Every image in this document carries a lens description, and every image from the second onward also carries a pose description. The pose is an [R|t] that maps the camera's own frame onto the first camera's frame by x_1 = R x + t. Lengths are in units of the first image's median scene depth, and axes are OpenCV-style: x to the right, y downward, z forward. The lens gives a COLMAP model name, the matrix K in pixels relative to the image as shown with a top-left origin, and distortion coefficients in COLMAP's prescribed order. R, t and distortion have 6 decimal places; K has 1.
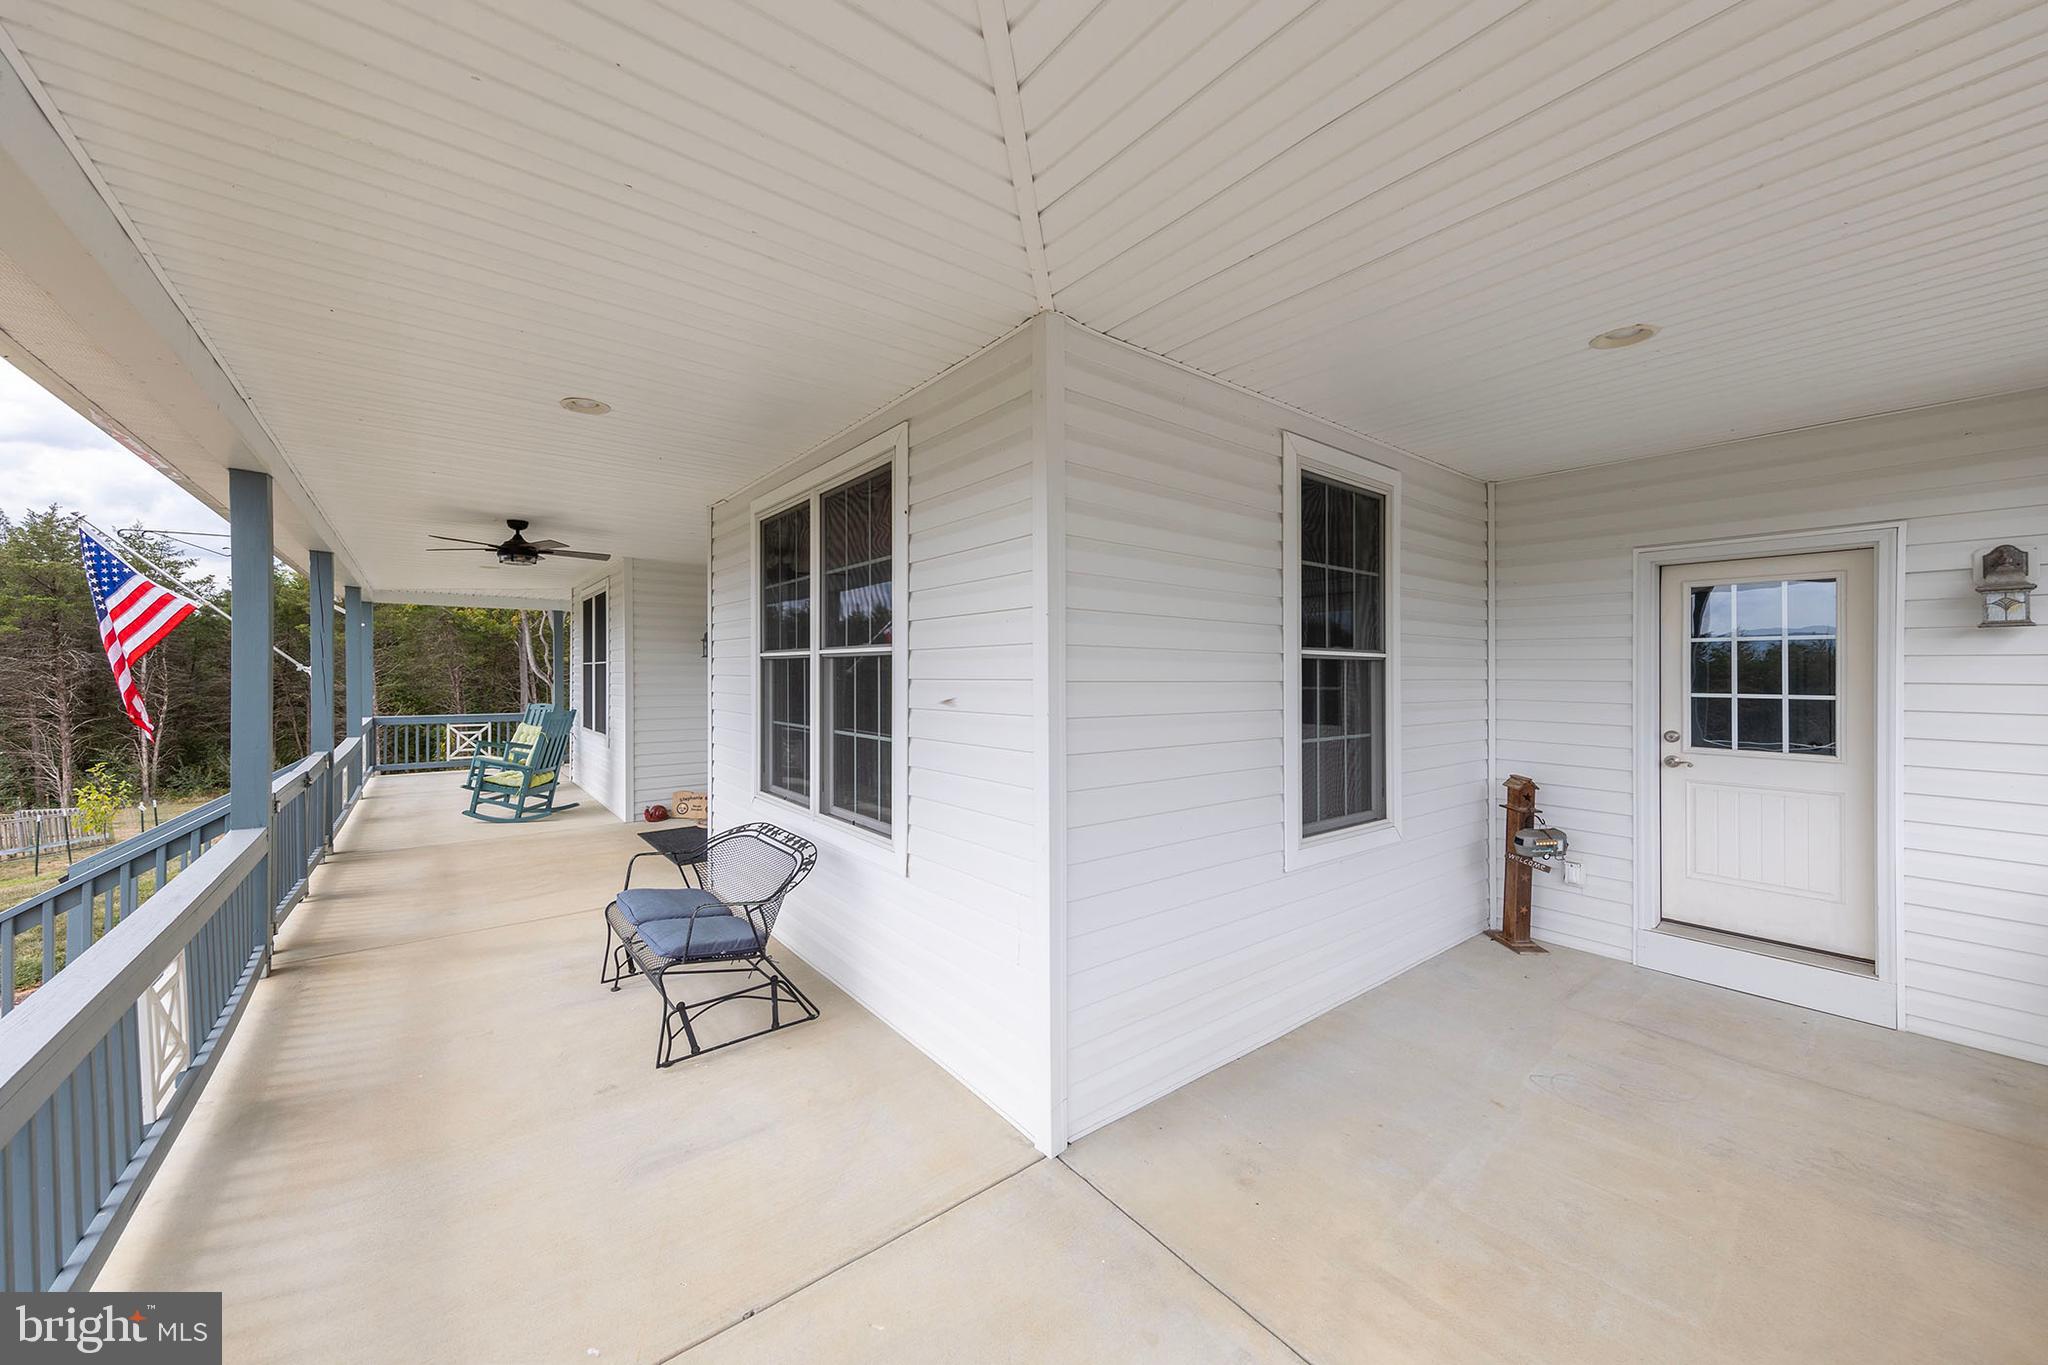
lens RADIAL K [[738.1, 0, 1020.5], [0, 738.1, 677.6], [0, 0, 1]] dist [0.014180, 0.000022]
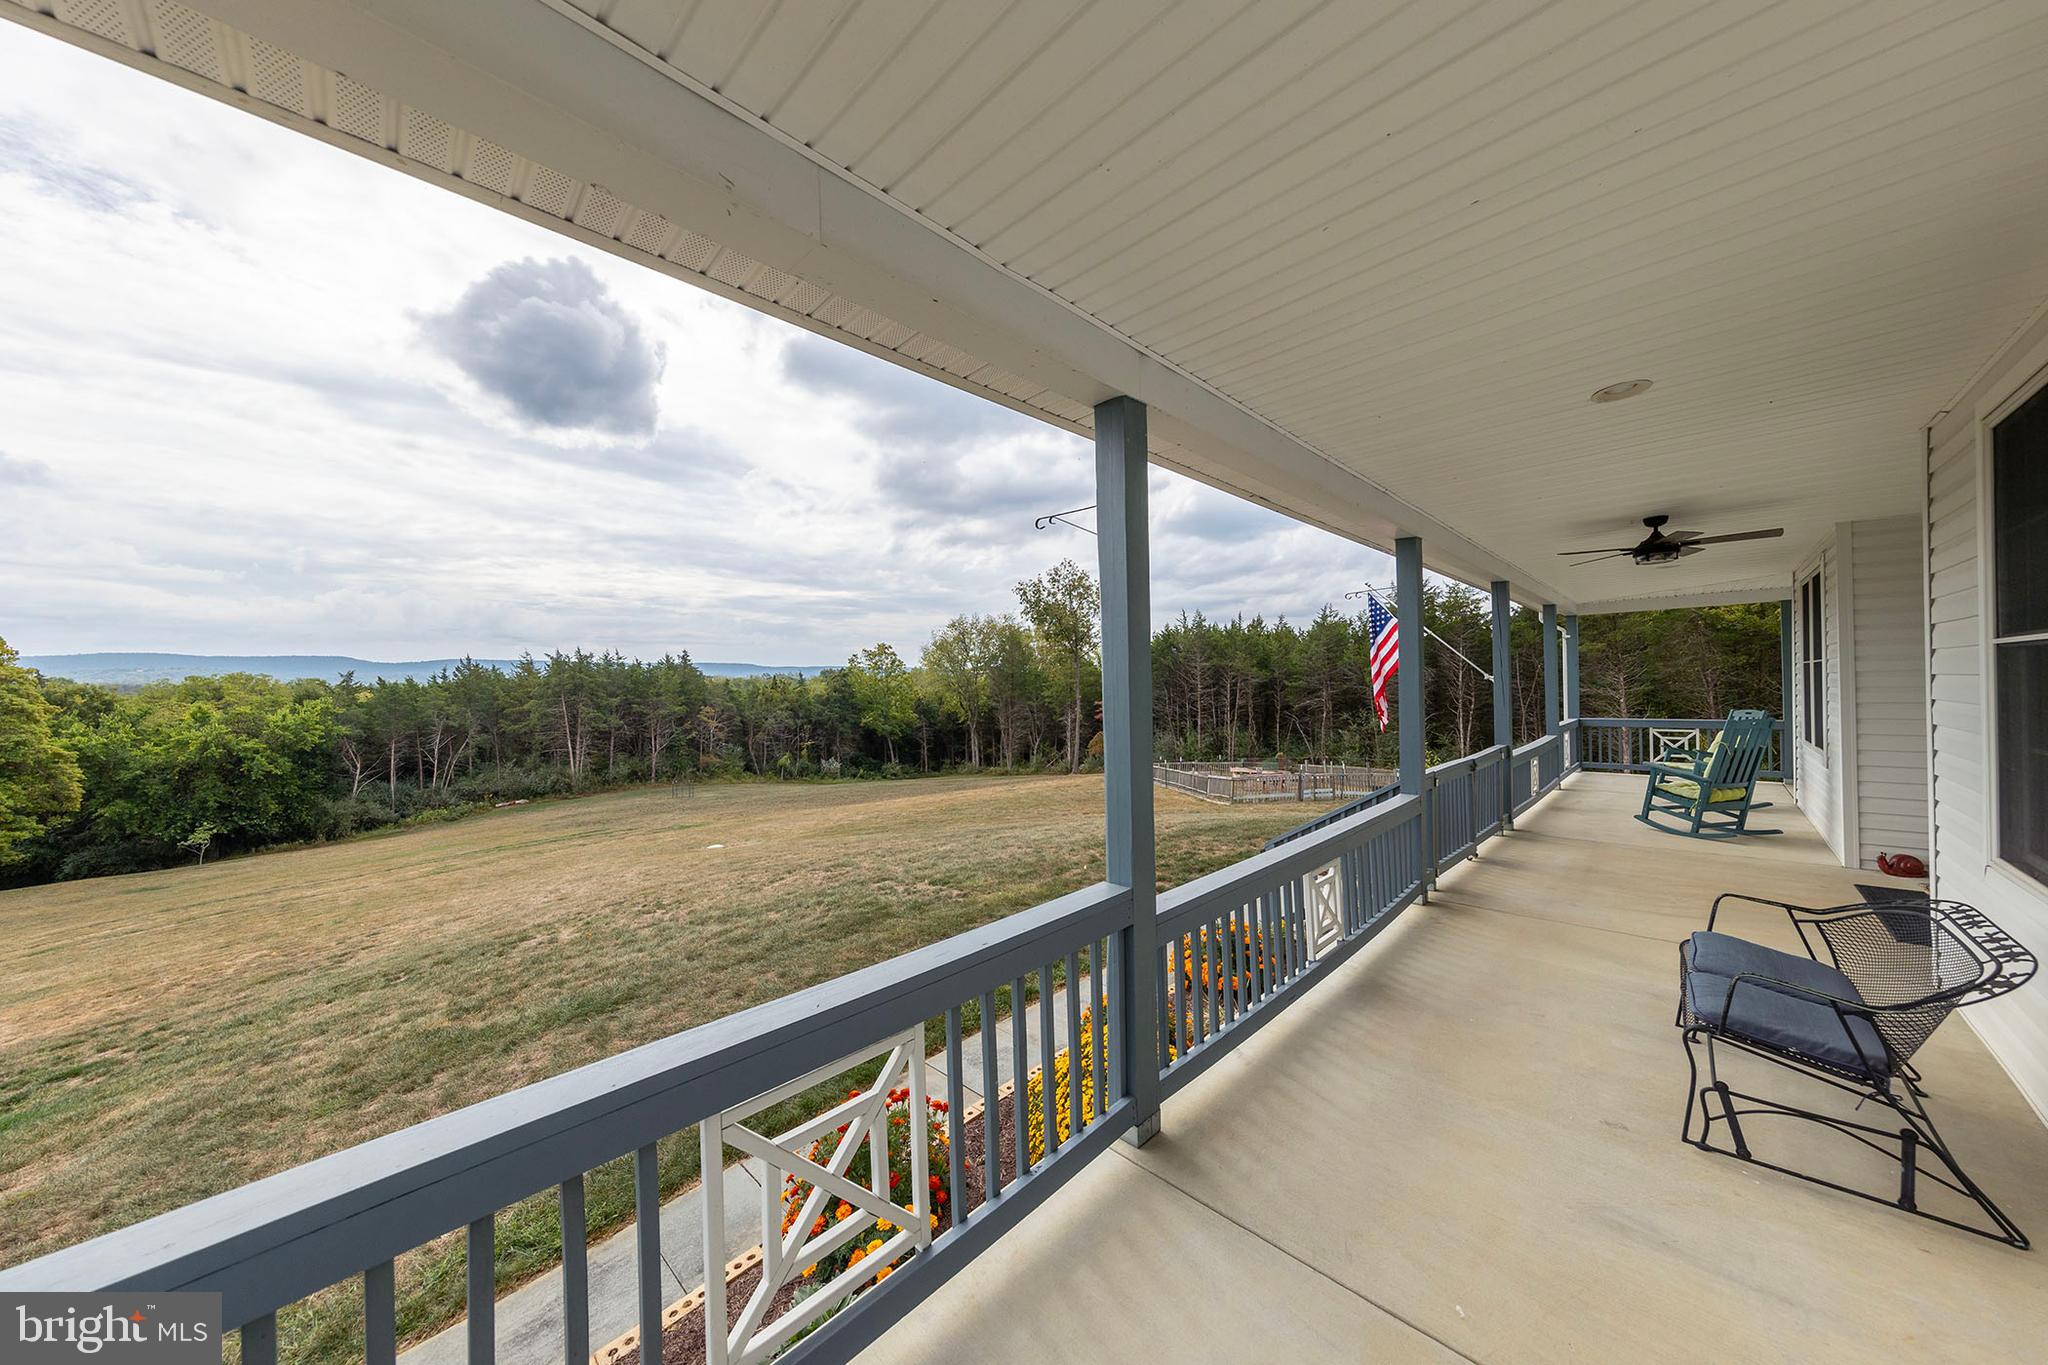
lens RADIAL K [[696.6, 0, 1021.0], [0, 696.6, 694.4], [0, 0, 1]] dist [-0.000178, -0.000094]
pose [[0.120339, 0.002391, -0.992730, 0.110436], [0.016085, 0.999861, 0.004358, -0.001160], [0.992602, -0.016492, 0.120284, 0.083684]]
